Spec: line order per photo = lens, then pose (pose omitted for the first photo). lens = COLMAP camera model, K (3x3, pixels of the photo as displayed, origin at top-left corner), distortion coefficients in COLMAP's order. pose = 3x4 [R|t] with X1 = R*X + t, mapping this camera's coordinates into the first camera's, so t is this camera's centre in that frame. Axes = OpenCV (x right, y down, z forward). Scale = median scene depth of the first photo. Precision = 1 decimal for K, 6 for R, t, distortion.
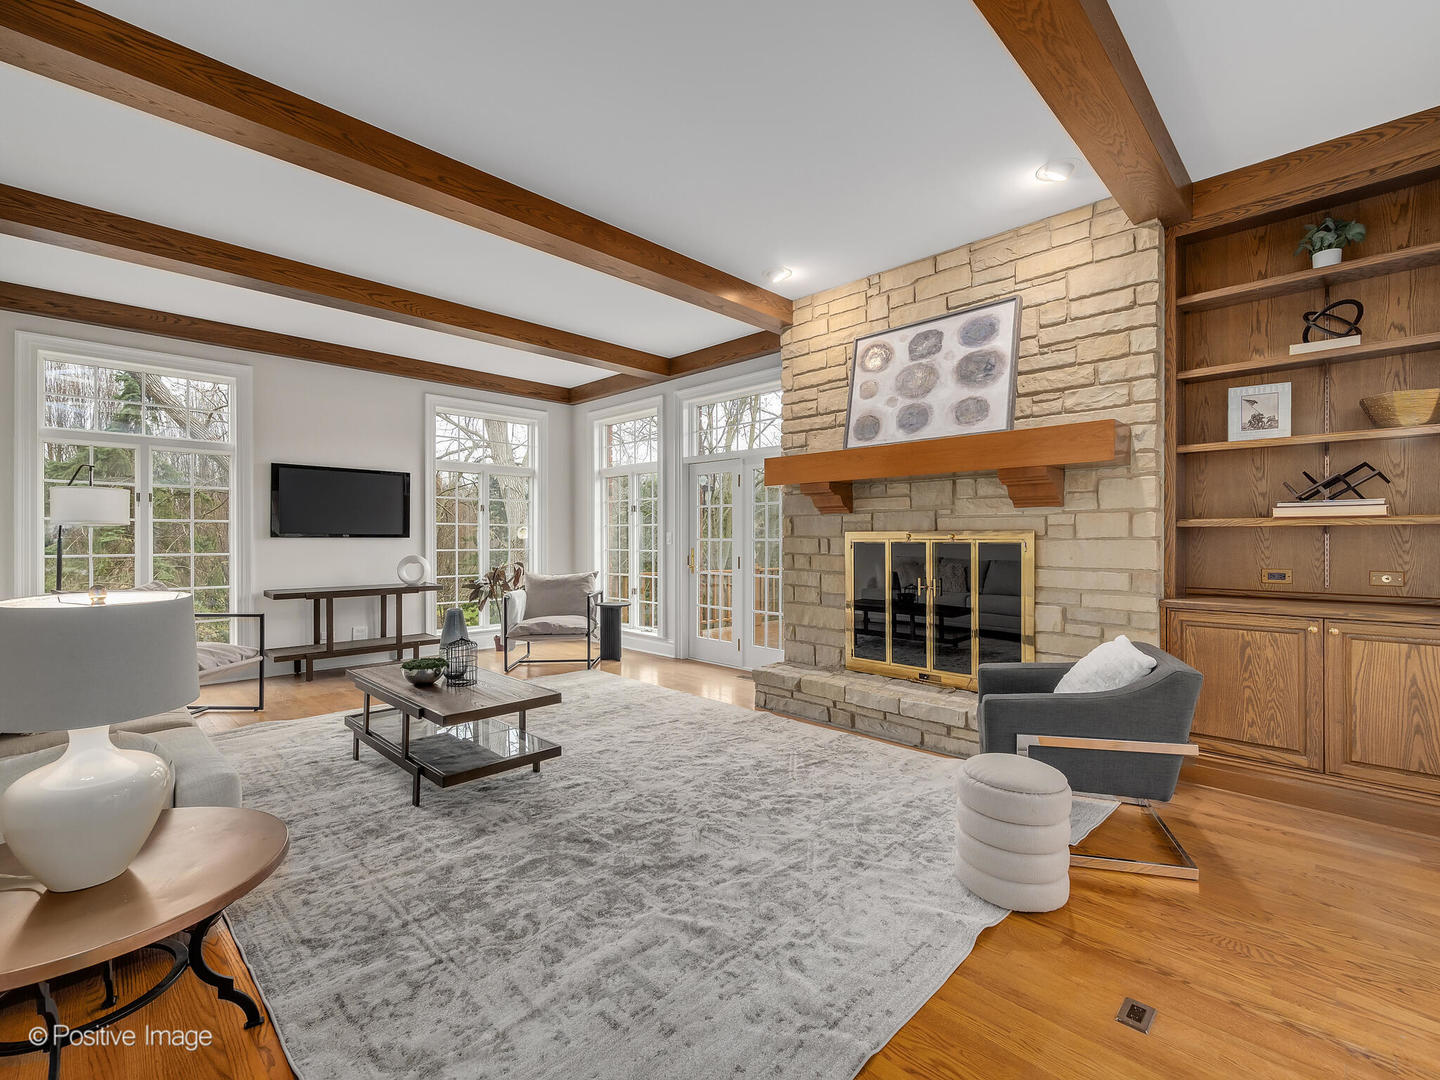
lens RADIAL K [[639.5, 0, 712.6], [0, 639.5, 543.1], [0, 0, 1]] dist [-0.000251, 0.001664]
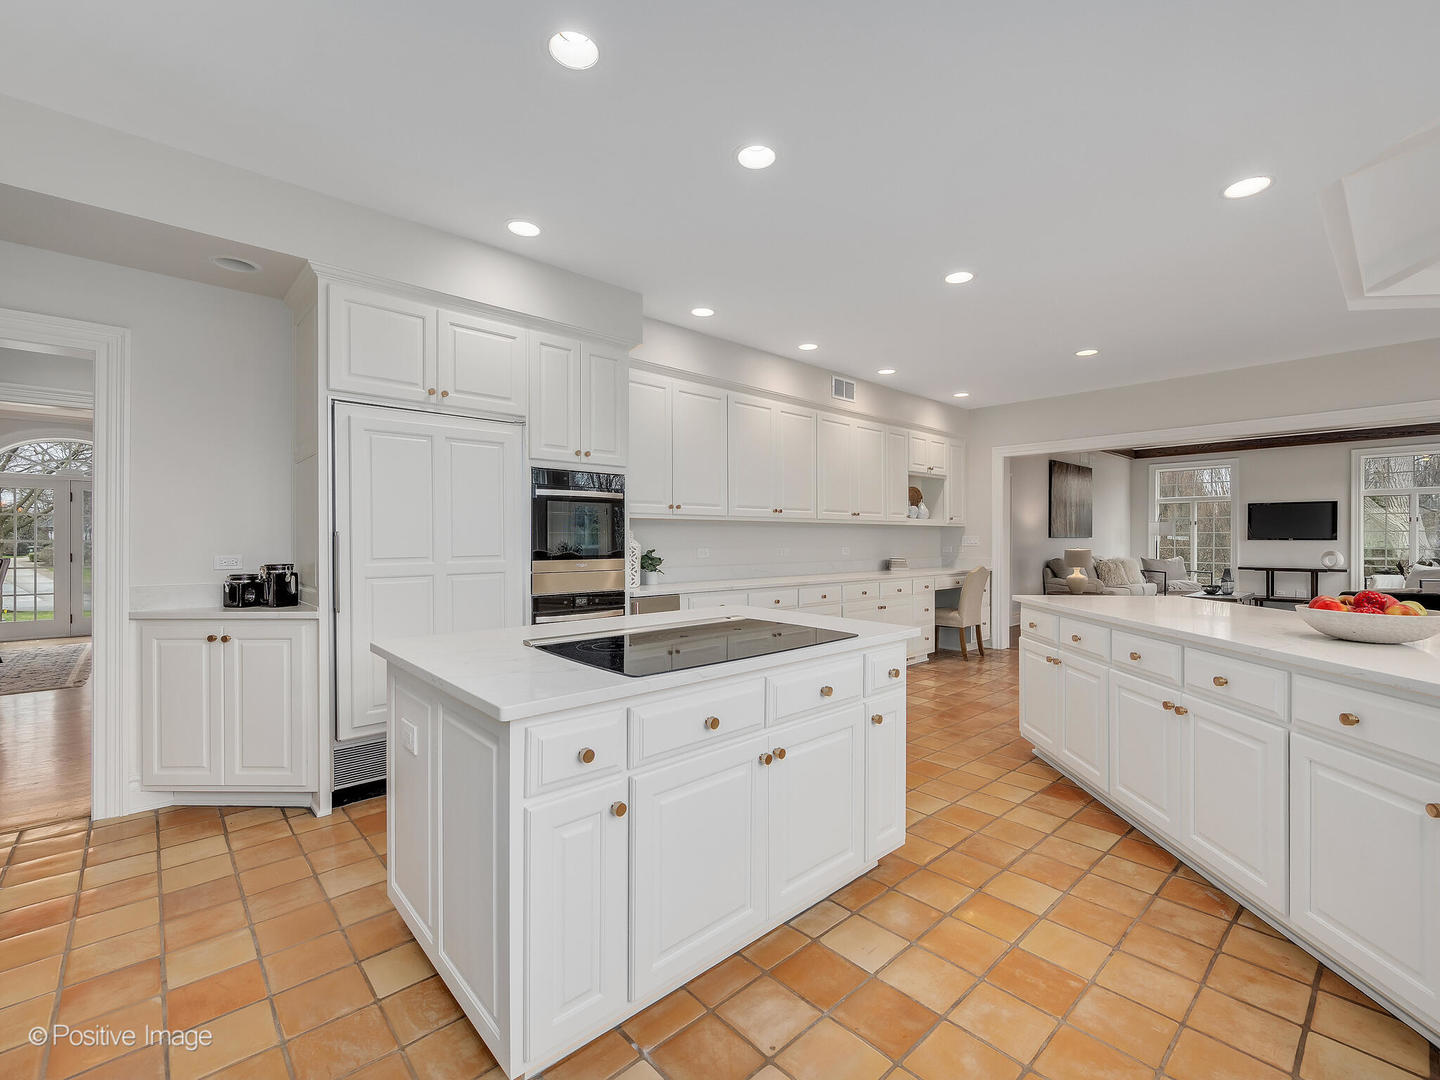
lens RADIAL K [[639.5, 0, 733.0], [0, 639.5, 544.7], [0, 0, 1]] dist [-0.000251, 0.001664]
pose [[-0.034334, 0.006808, -0.999387, 1.788200], [-0.008333, 0.999940, 0.007098, 0.006550], [0.999376, 0.008571, -0.034275, -0.731119]]
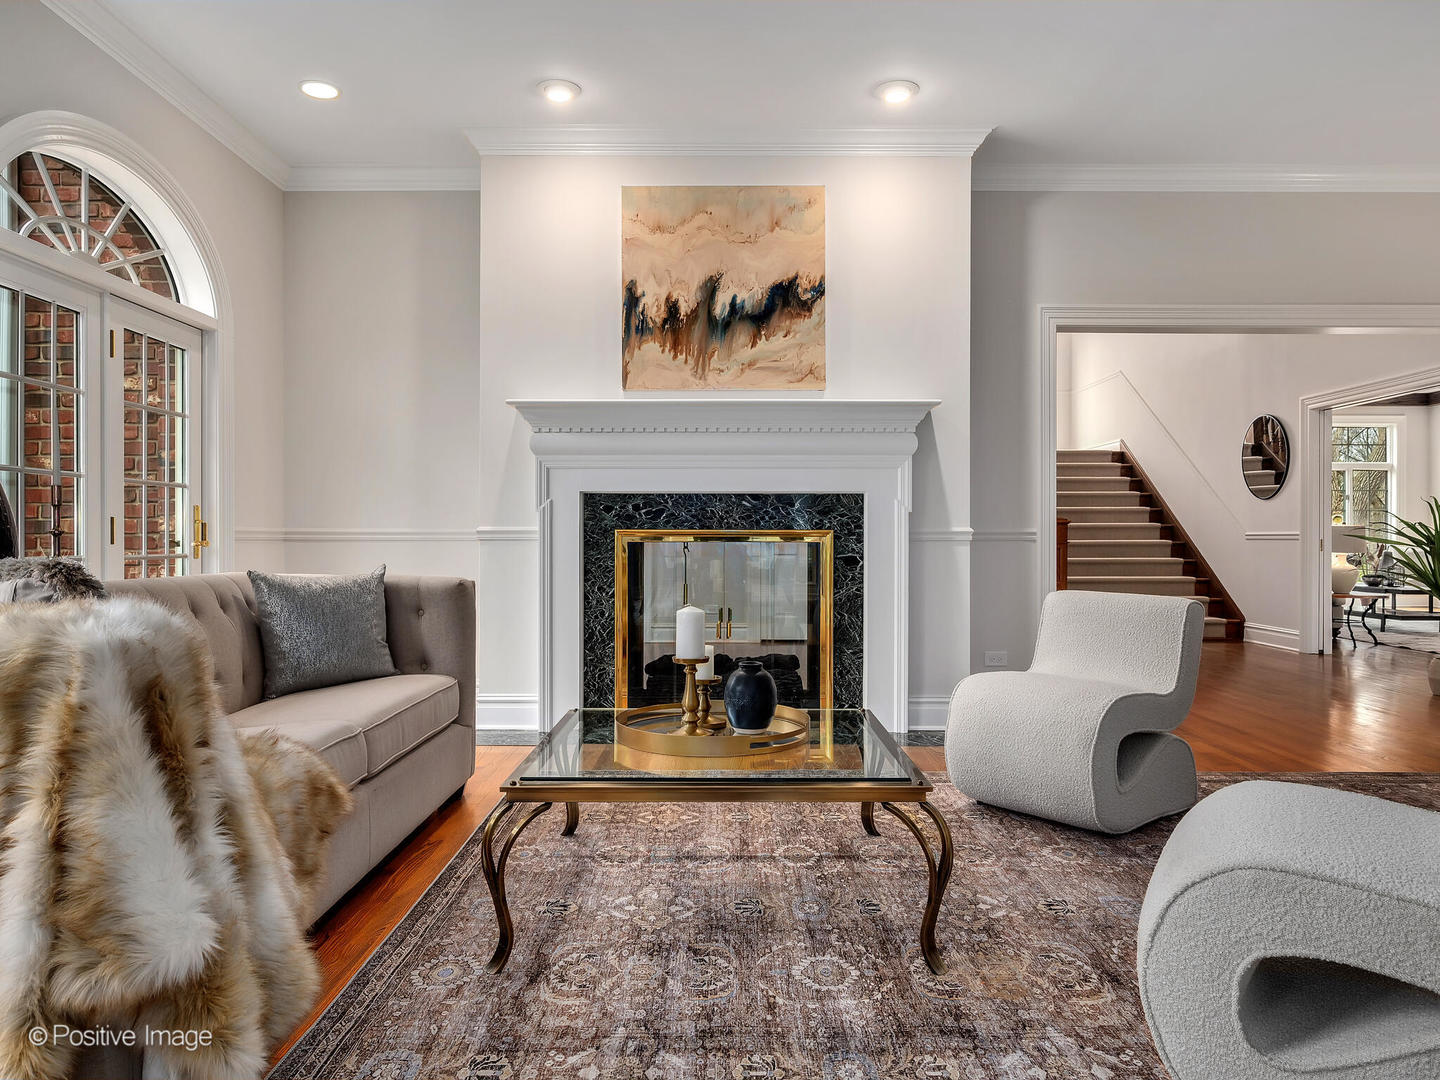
lens RADIAL K [[973.6, 0, 727.3], [0, 973.6, 542.1], [0, 0, 1]] dist [-0.001896, -0.002282]
pose [[0.715555, 0.002691, -0.698551, 0.182915], [-0.006766, 0.999972, -0.003078, 0.078466], [0.698523, 0.006929, 0.715554, -2.017826]]
